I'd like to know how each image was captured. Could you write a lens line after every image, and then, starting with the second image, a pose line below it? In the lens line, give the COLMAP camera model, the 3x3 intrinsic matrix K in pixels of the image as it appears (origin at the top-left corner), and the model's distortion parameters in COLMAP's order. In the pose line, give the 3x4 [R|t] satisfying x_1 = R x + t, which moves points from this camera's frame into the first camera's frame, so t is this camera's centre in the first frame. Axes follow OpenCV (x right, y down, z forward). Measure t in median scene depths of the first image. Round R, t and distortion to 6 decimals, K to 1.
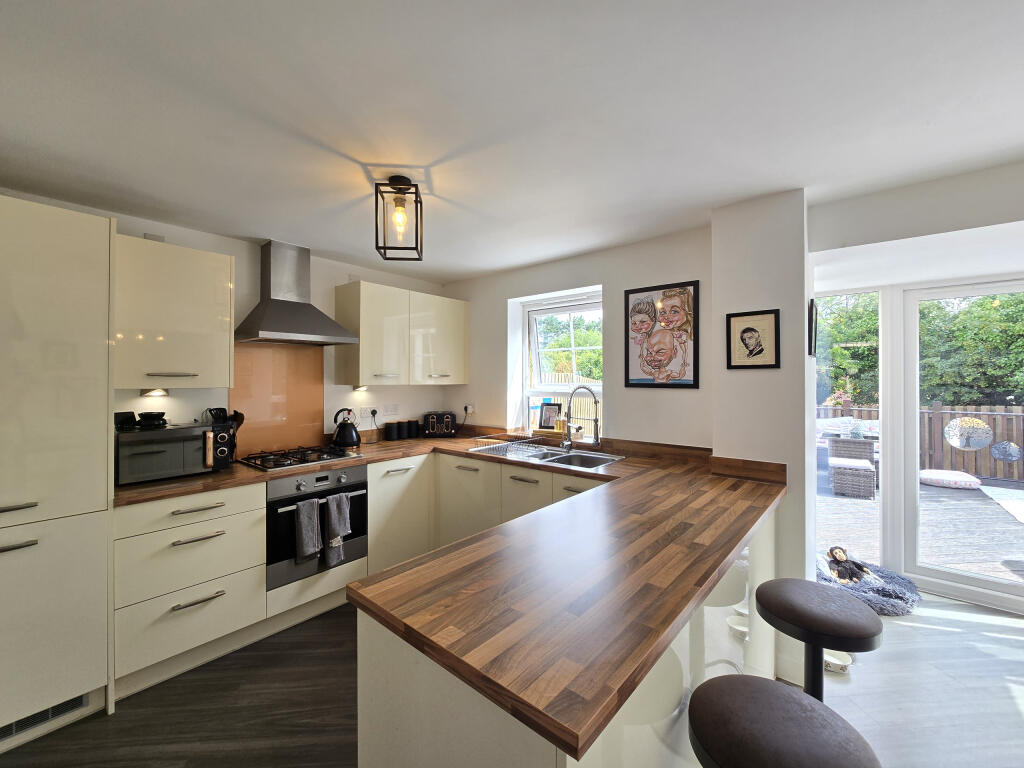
lens RADIAL K [[417.1, 0, 506.0], [0, 417.1, 378.5], [0, 0, 1]] dist [0.001740, -0.000201]
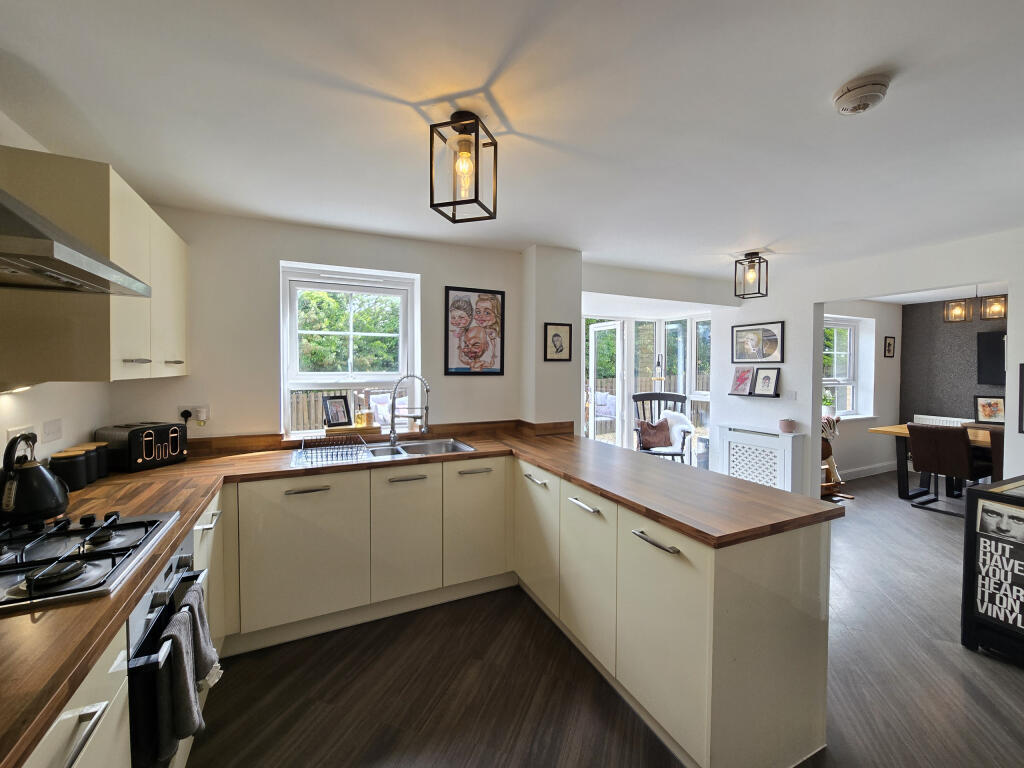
lens RADIAL K [[417.1, 0, 514.1], [0, 417.1, 381.4], [0, 0, 1]] dist [0.001740, -0.000201]
pose [[0.423592, -0.032402, 0.905273, -0.665483], [-0.004289, 0.999277, 0.037774, -0.005905], [-0.905843, -0.019884, 0.423147, 0.401768]]
